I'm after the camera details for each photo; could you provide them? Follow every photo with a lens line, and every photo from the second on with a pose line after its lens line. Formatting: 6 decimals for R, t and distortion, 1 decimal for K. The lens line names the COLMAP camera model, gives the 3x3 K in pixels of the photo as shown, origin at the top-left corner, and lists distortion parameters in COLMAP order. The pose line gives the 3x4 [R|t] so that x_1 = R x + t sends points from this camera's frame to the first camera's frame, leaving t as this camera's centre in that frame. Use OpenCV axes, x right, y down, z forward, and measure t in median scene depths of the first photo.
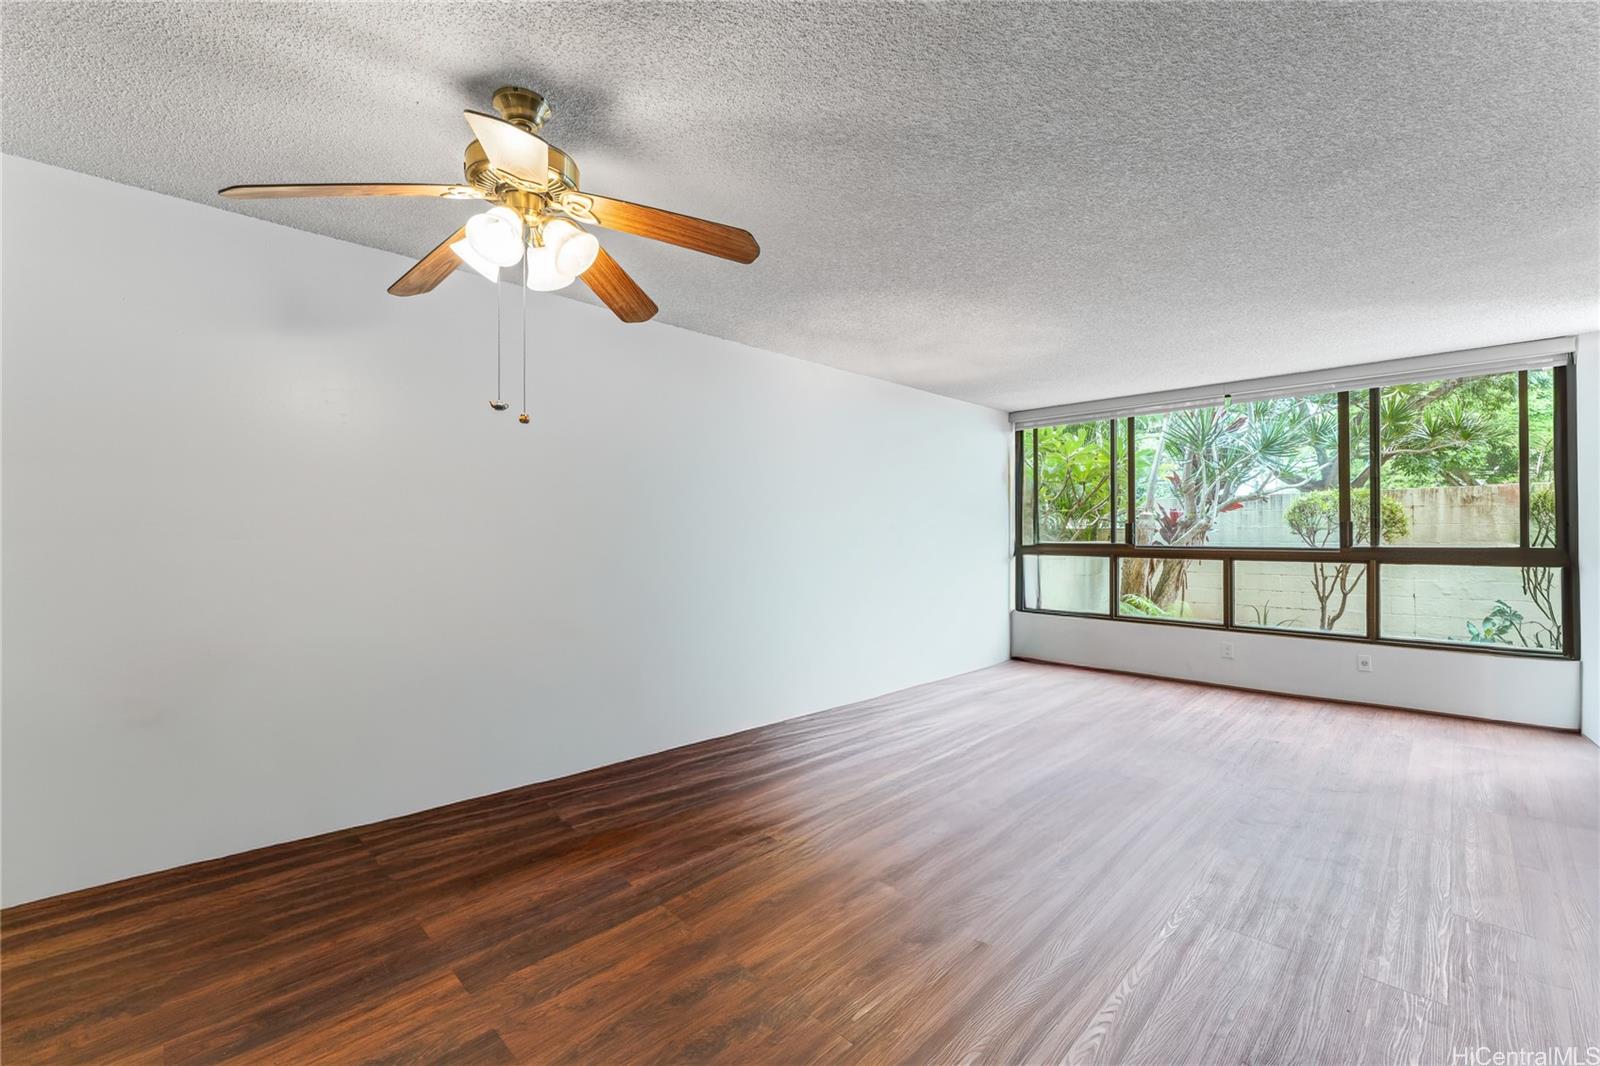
lens RADIAL K [[672.2, 0, 799.3], [0, 672.2, 531.3], [0, 0, 1]] dist [-0.002046, 0.000846]
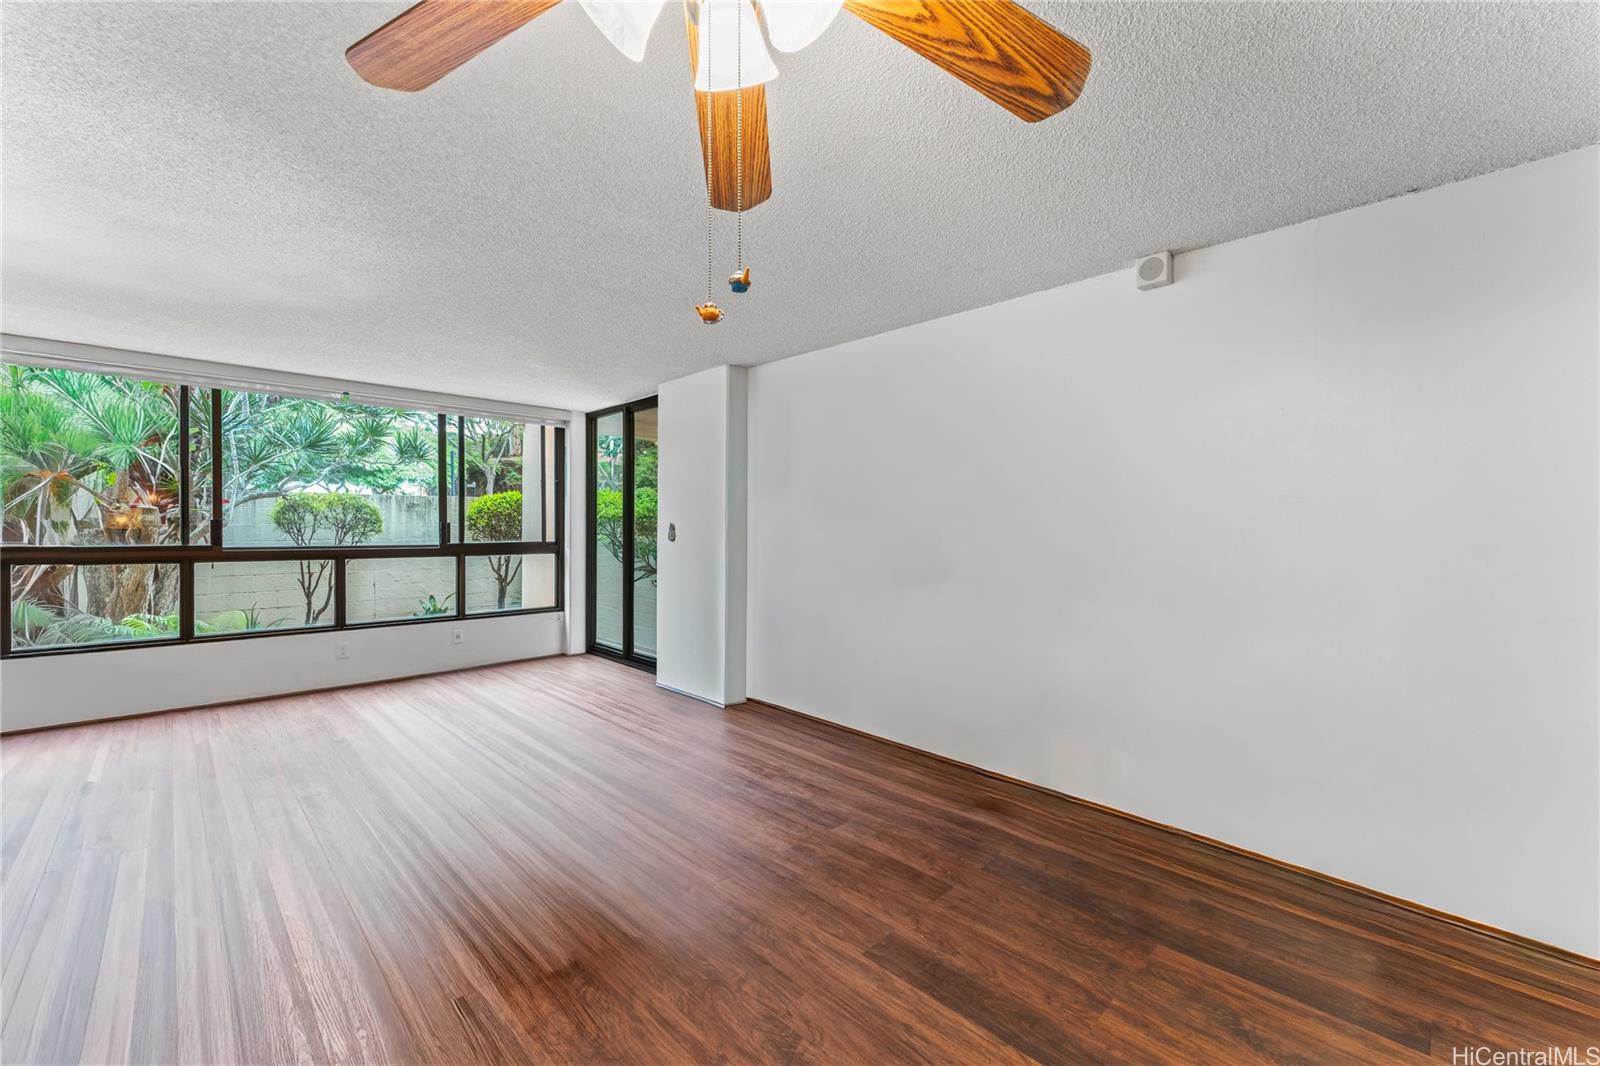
lens RADIAL K [[646.8, 0, 799.9], [0, 646.8, 532.4], [0, 0, 1]] dist [-0.000663, -0.000341]
pose [[0.028096, -0.001574, 0.999604, -0.216532], [-0.001872, 0.999997, 0.001627, 0.000375], [-0.999603, -0.001917, 0.028093, 0.219550]]
